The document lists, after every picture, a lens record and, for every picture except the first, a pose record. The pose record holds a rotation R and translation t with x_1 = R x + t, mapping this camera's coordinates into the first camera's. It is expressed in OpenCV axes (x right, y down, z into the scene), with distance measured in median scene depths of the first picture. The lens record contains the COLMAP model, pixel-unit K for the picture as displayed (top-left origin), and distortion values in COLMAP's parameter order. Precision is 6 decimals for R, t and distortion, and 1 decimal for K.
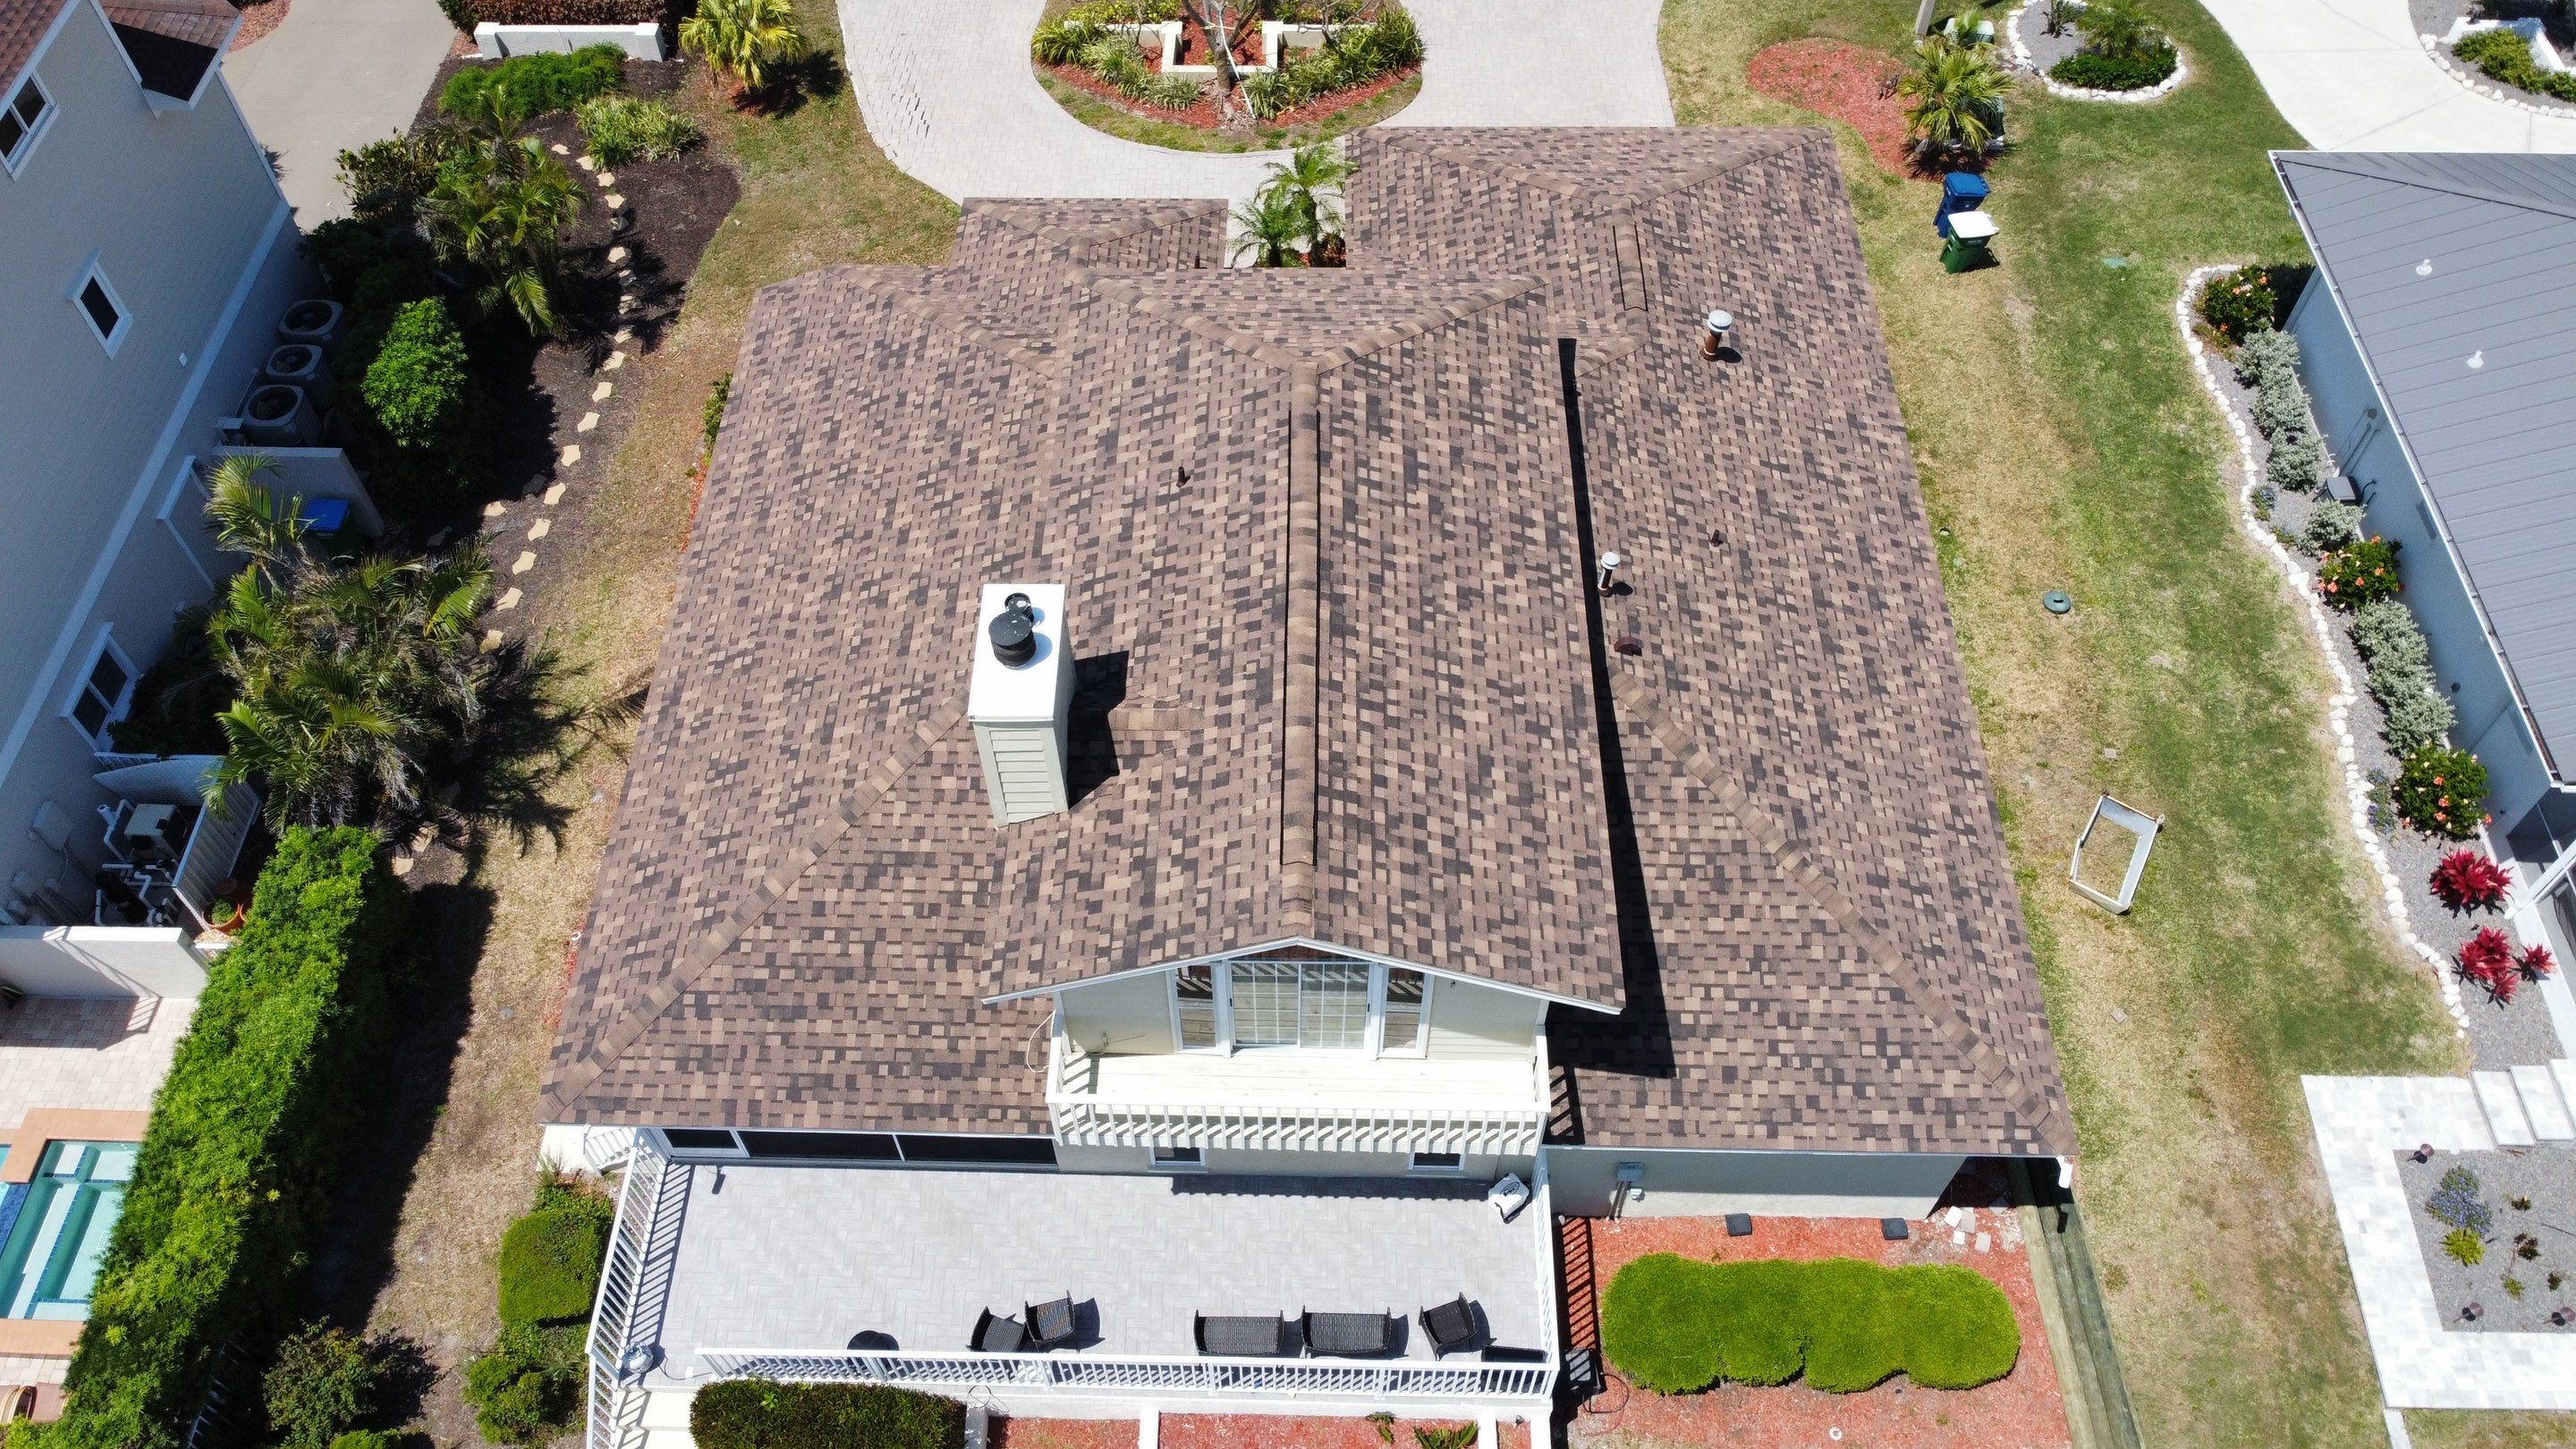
lens RADIAL K [[1959.8, 0, 1247.0], [0, 1959.8, 690.3], [0, 0, 1]] dist [0.006543, -0.023934]
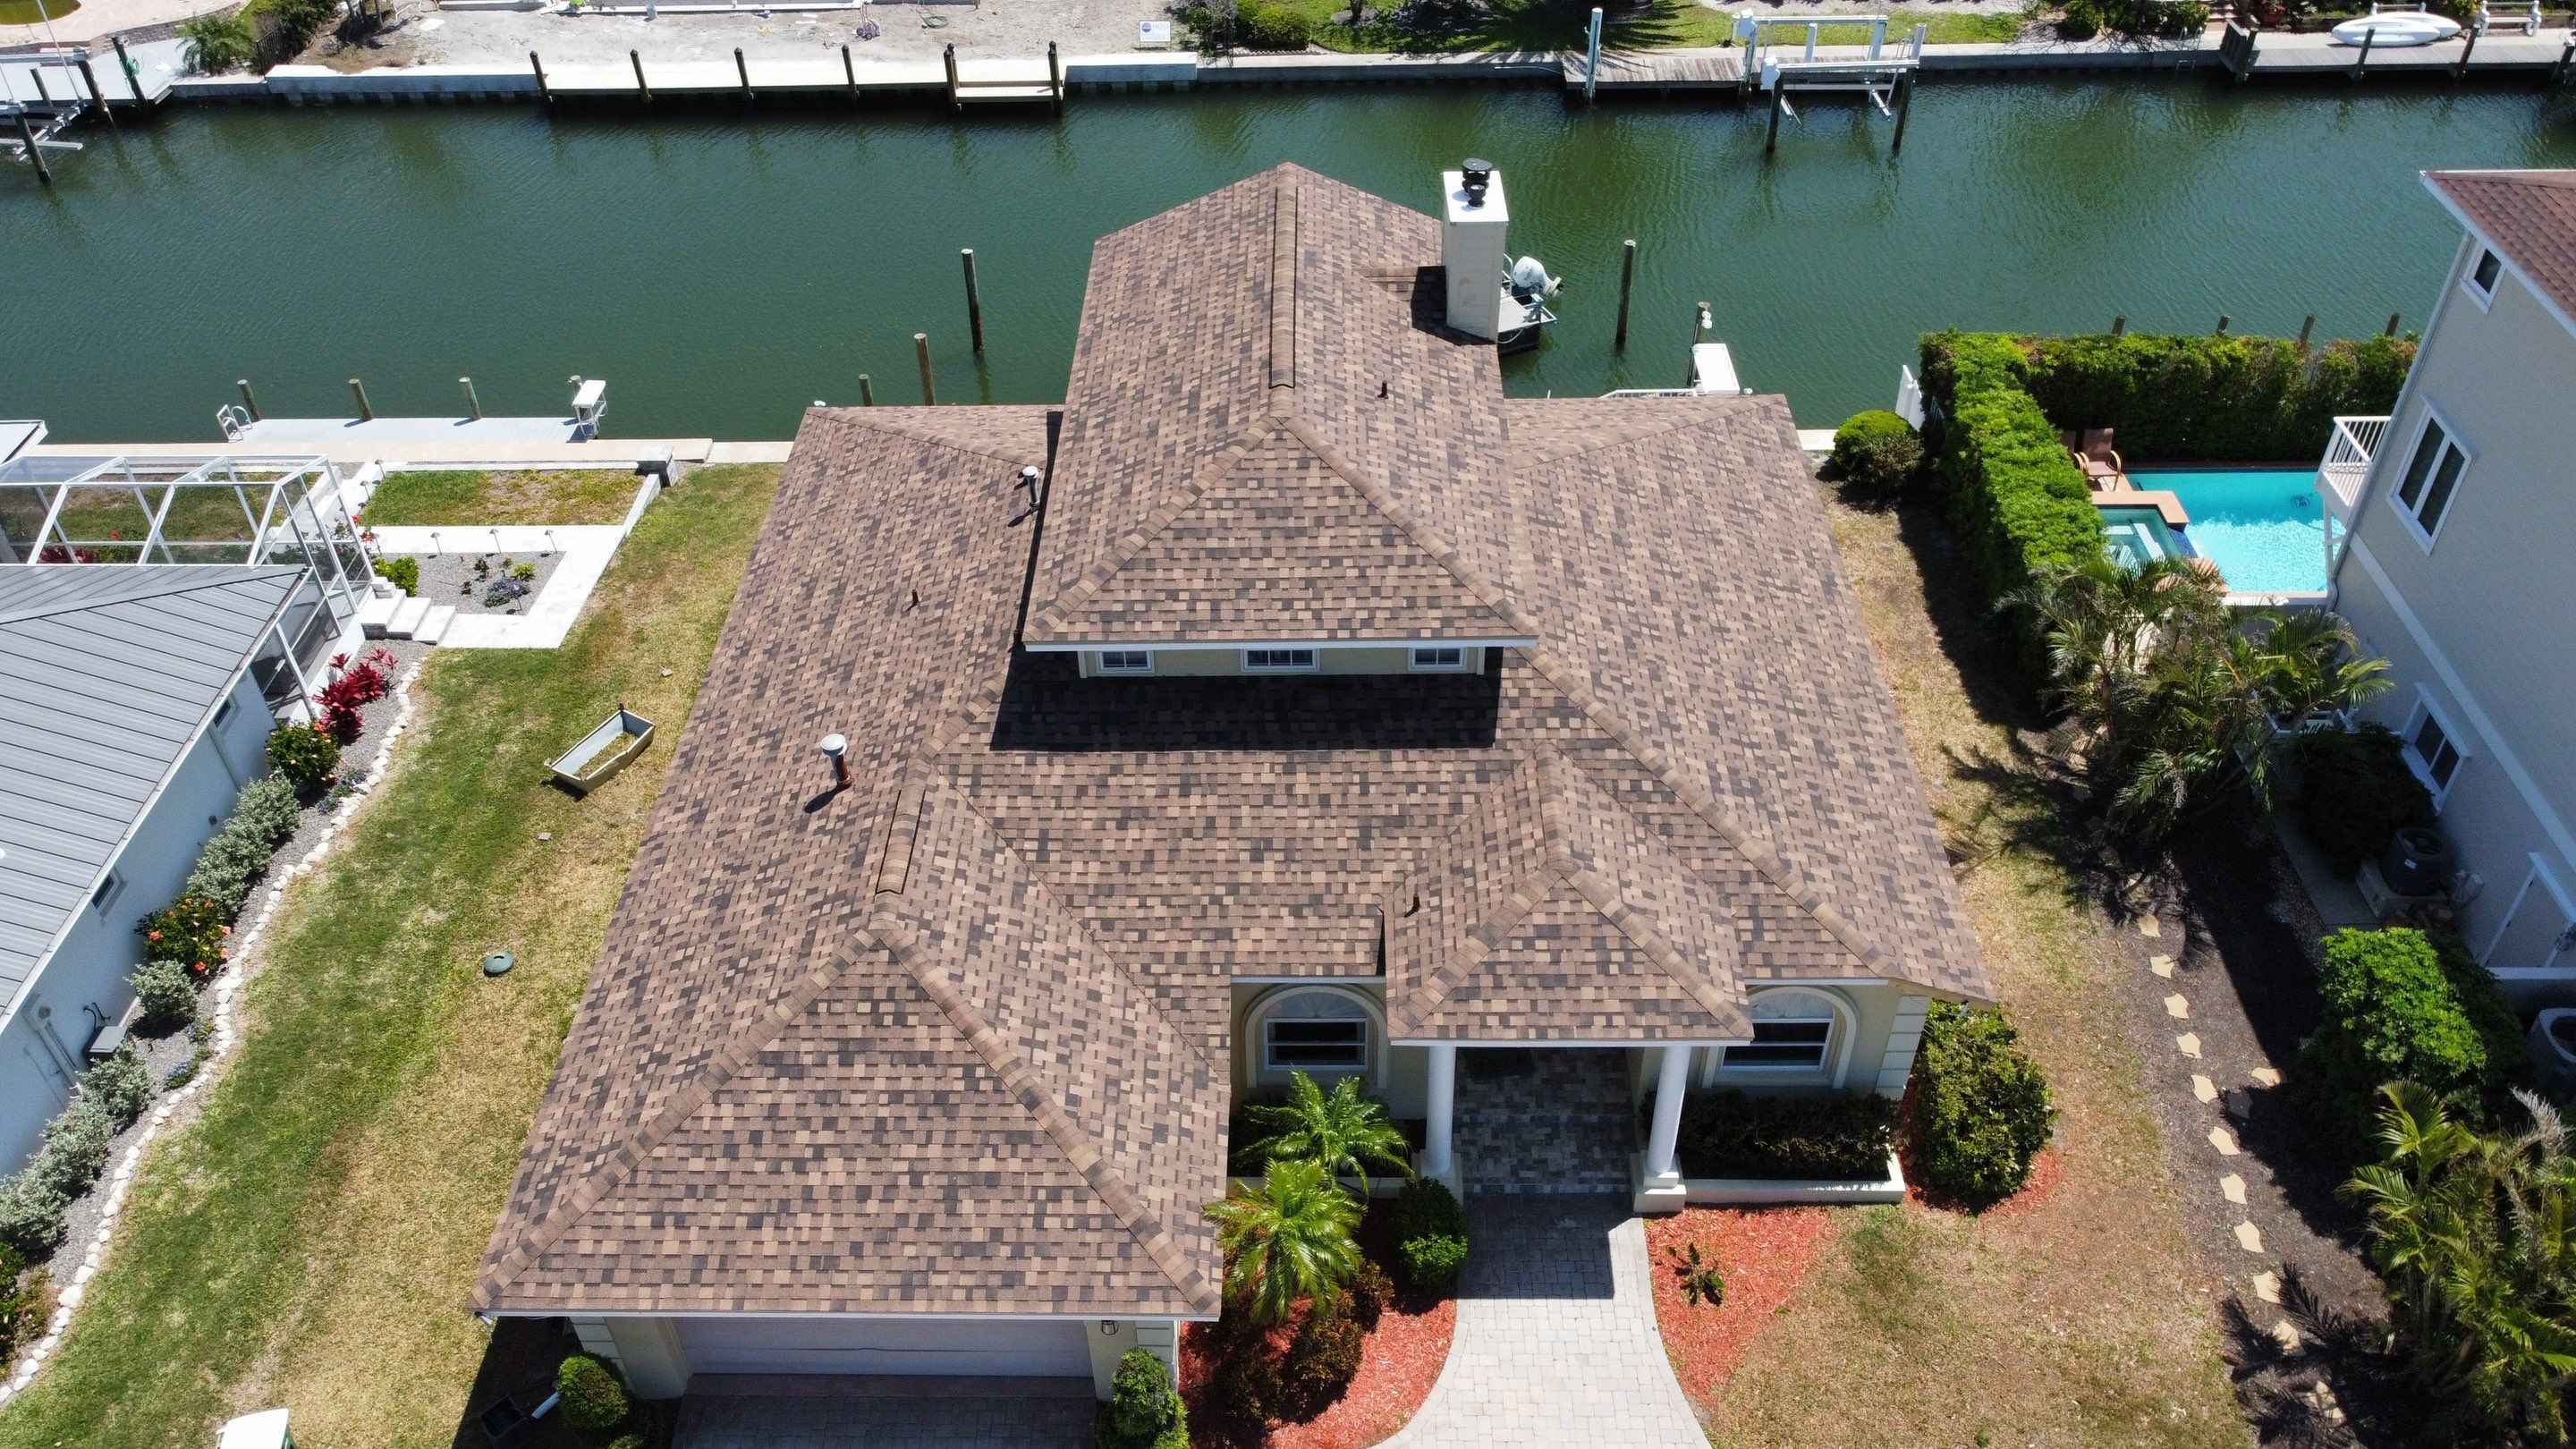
lens RADIAL K [[1959.8, 0, 1245.5], [0, 1959.8, 689.9], [0, 0, 1]] dist [0.006543, -0.023934]
pose [[-0.998992, 0.035703, 0.027197, 0.024109], [0.025679, -0.042287, 0.998775, -1.229994], [0.036809, 0.998467, 0.041327, 1.052483]]
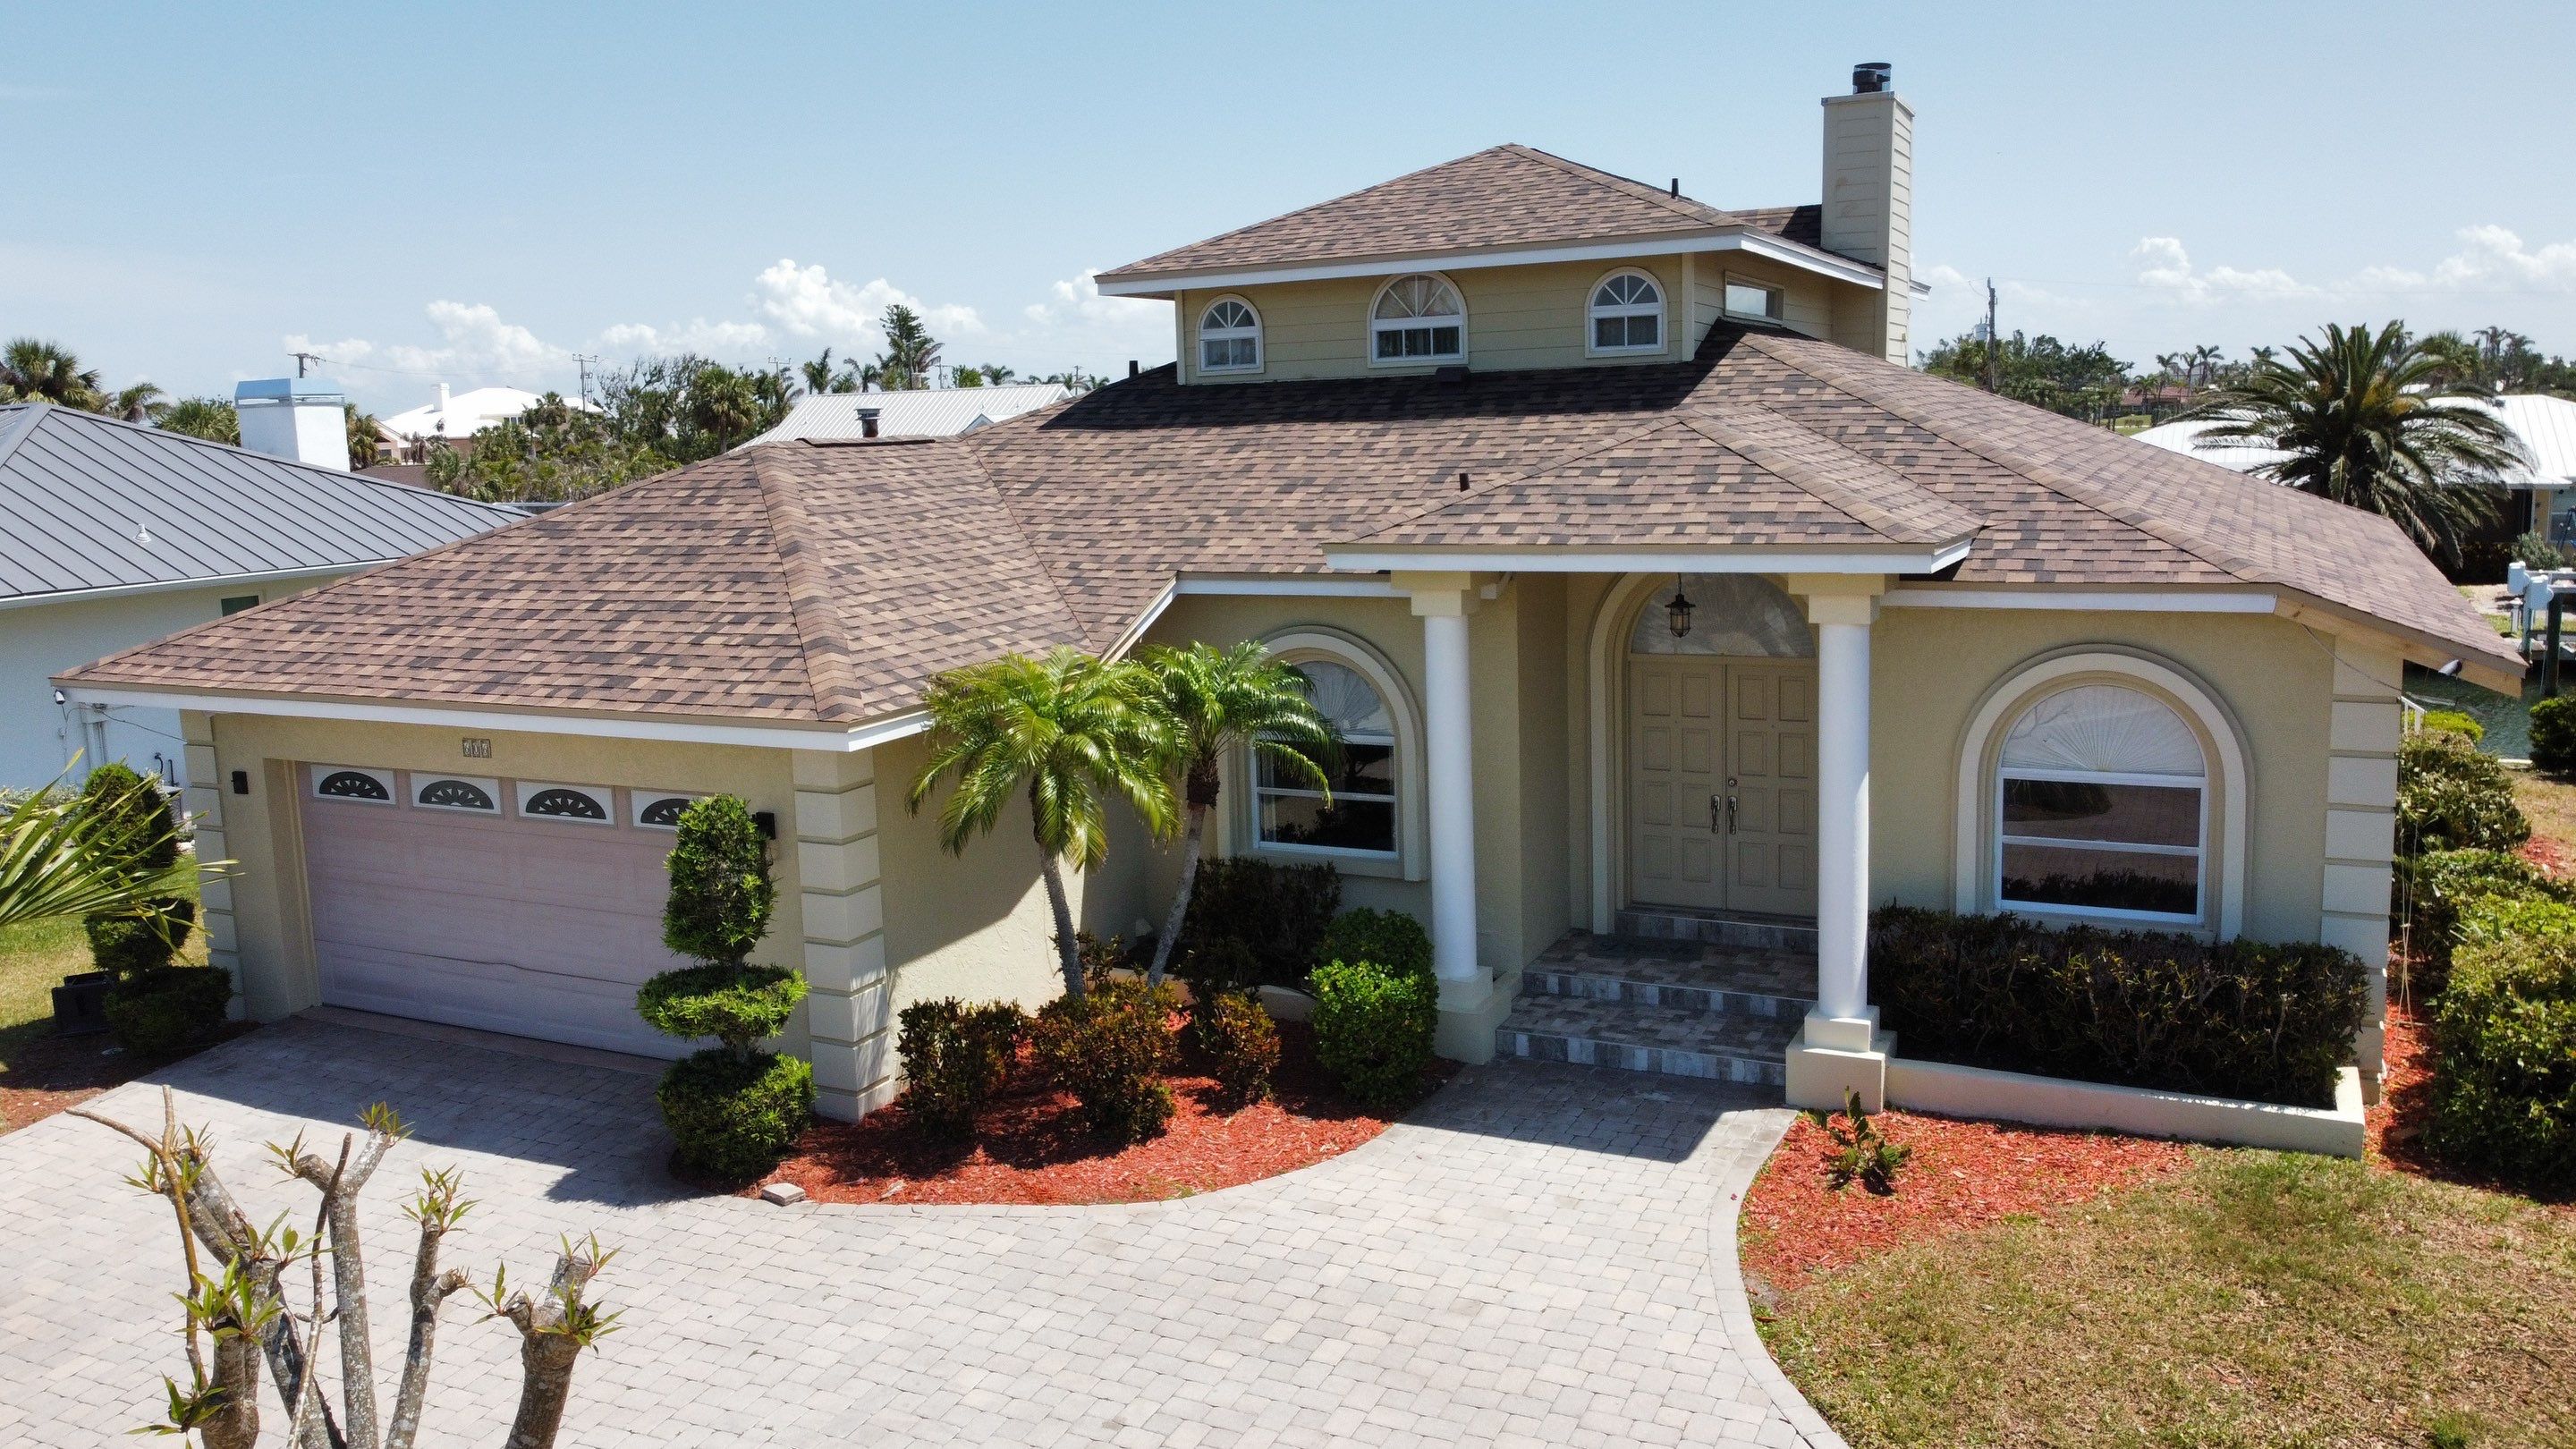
lens RADIAL K [[1959.8, 0, 1247.5], [0, 1959.8, 680.8], [0, 0, 1]] dist [0.006543, -0.023934]
pose [[-0.901388, -0.013743, 0.432793, -0.240182], [0.370650, 0.492258, 0.787592, -0.752228], [-0.223870, 0.870341, -0.438622, 1.545224]]
